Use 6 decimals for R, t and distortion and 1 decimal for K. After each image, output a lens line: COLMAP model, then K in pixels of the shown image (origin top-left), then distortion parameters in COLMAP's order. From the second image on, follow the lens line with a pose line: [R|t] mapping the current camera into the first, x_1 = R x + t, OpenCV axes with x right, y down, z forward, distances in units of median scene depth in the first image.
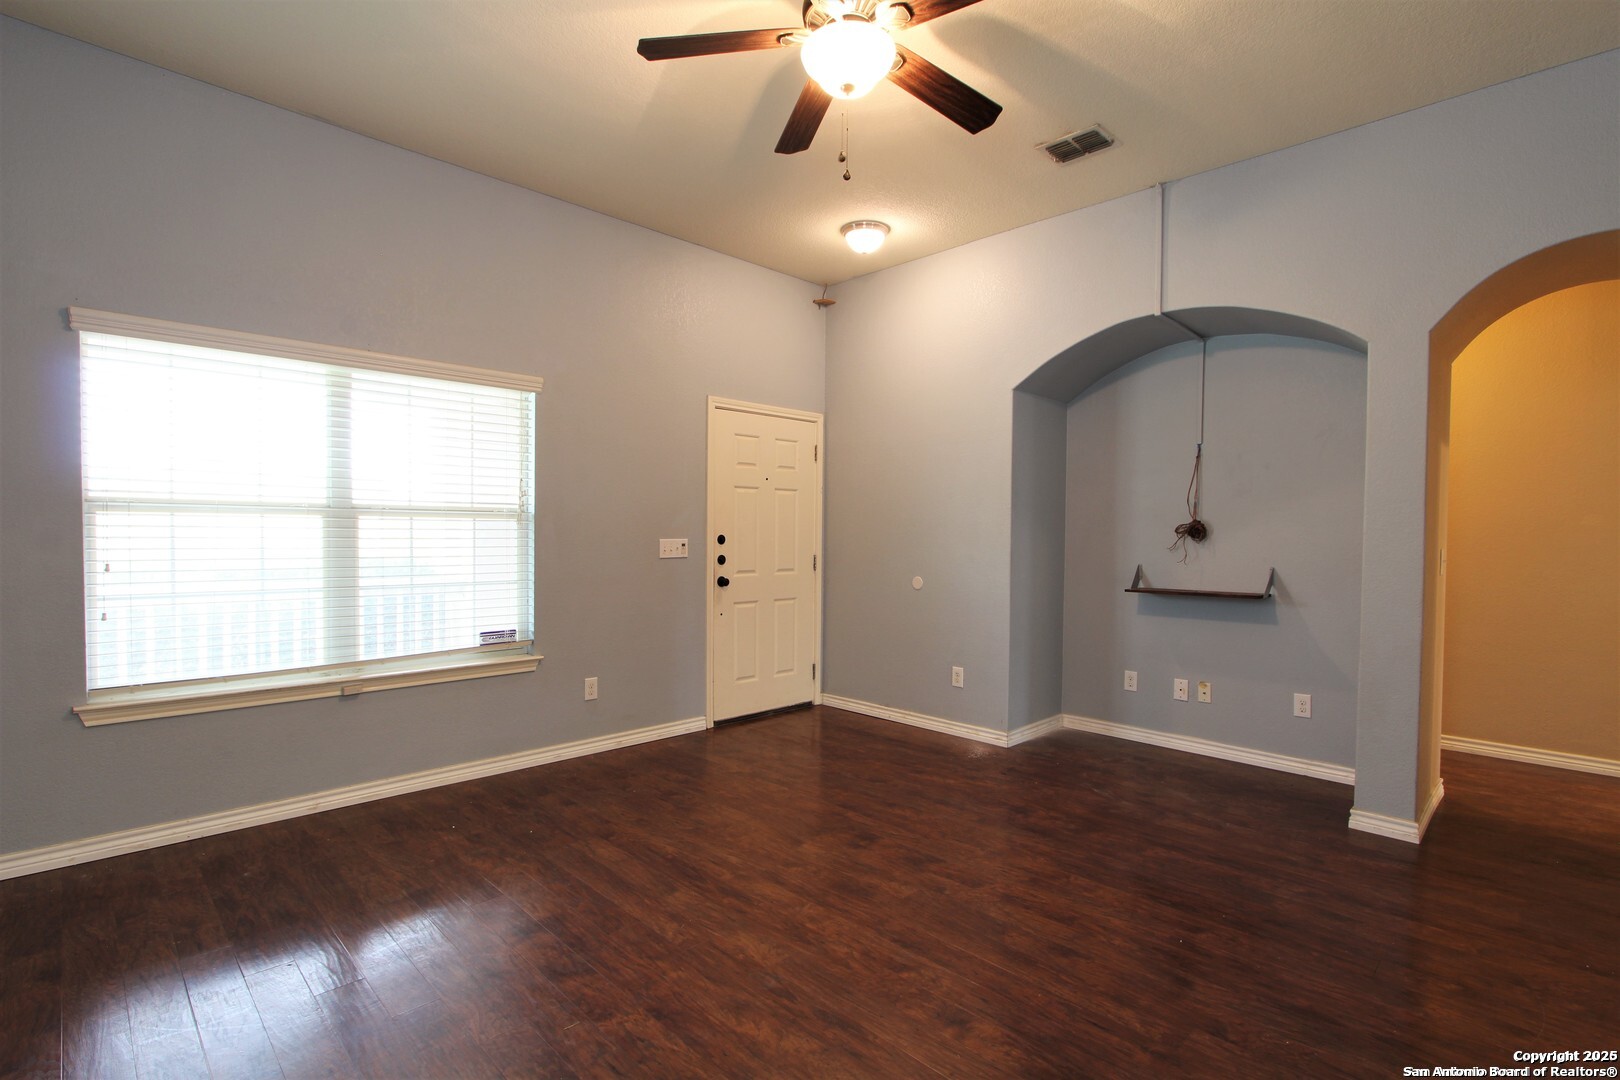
lens RADIAL K [[755.4, 0, 803.5], [0, 755.4, 548.7], [0, 0, 1]] dist [-0.014939, -0.000107]
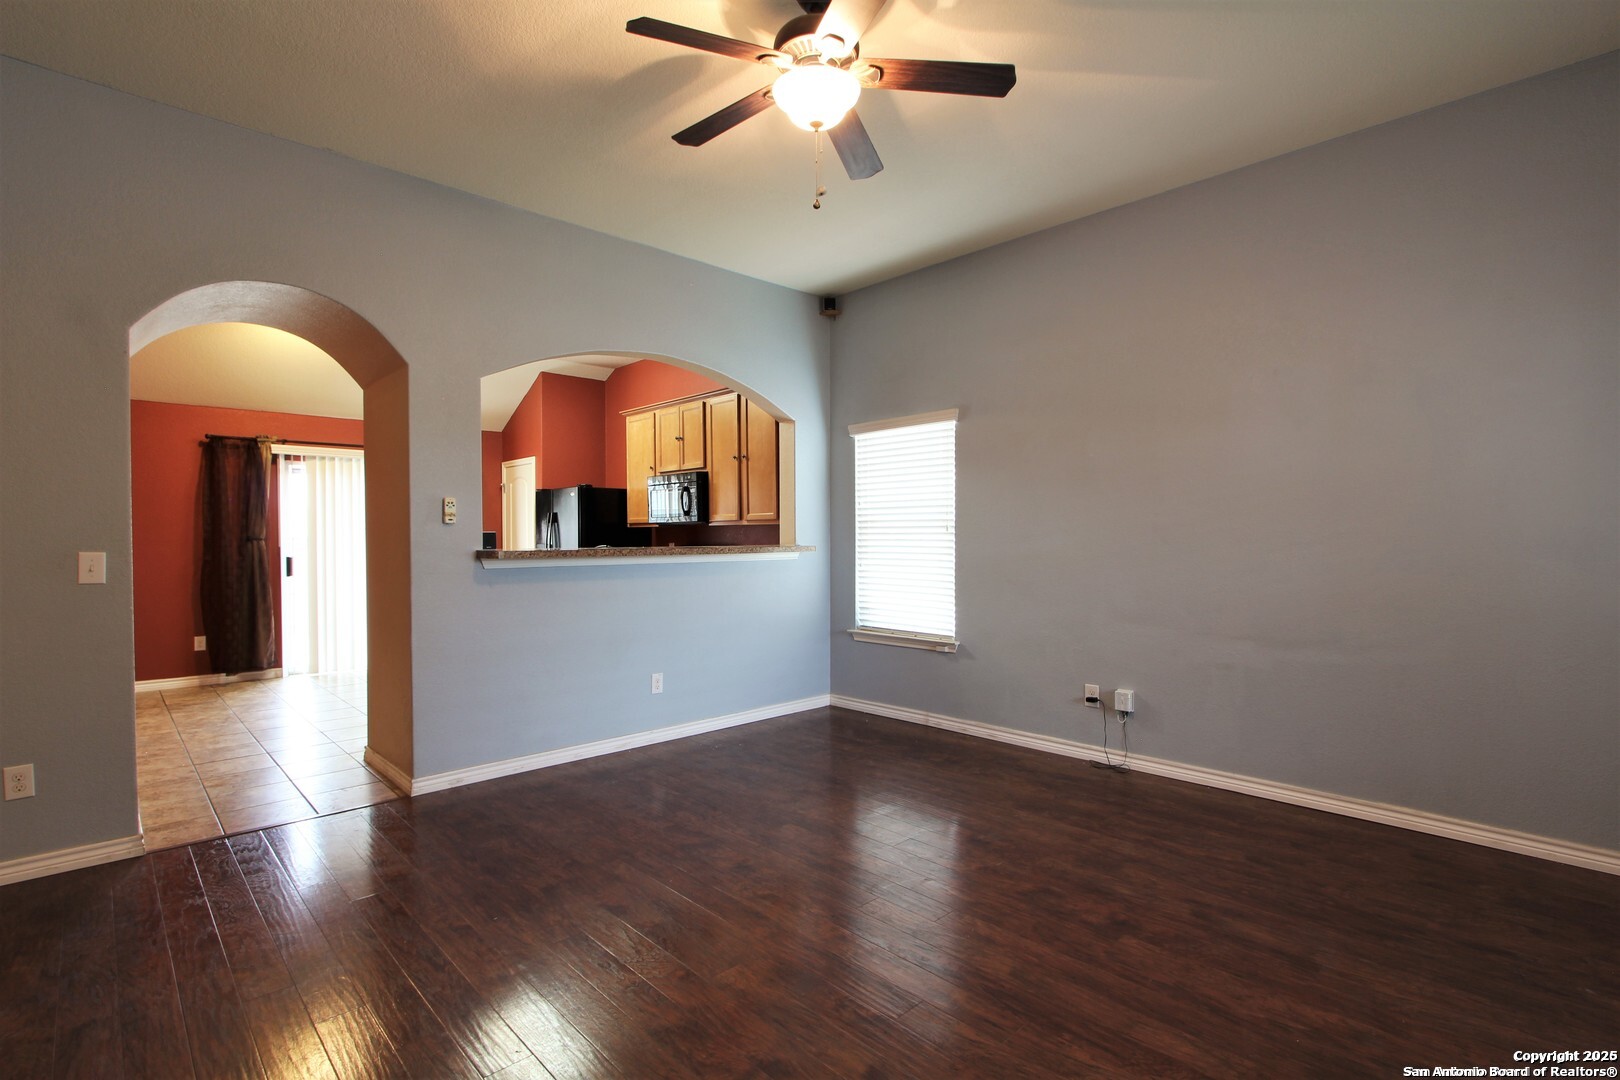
lens RADIAL K [[755.4, 0, 803.5], [0, 755.4, 548.7], [0, 0, 1]] dist [-0.014939, -0.000107]
pose [[-0.999821, -0.007696, 0.017278, 0.052871], [-0.007081, 0.999349, 0.035370, -0.041569], [-0.017539, 0.035242, -0.999225, 2.048777]]
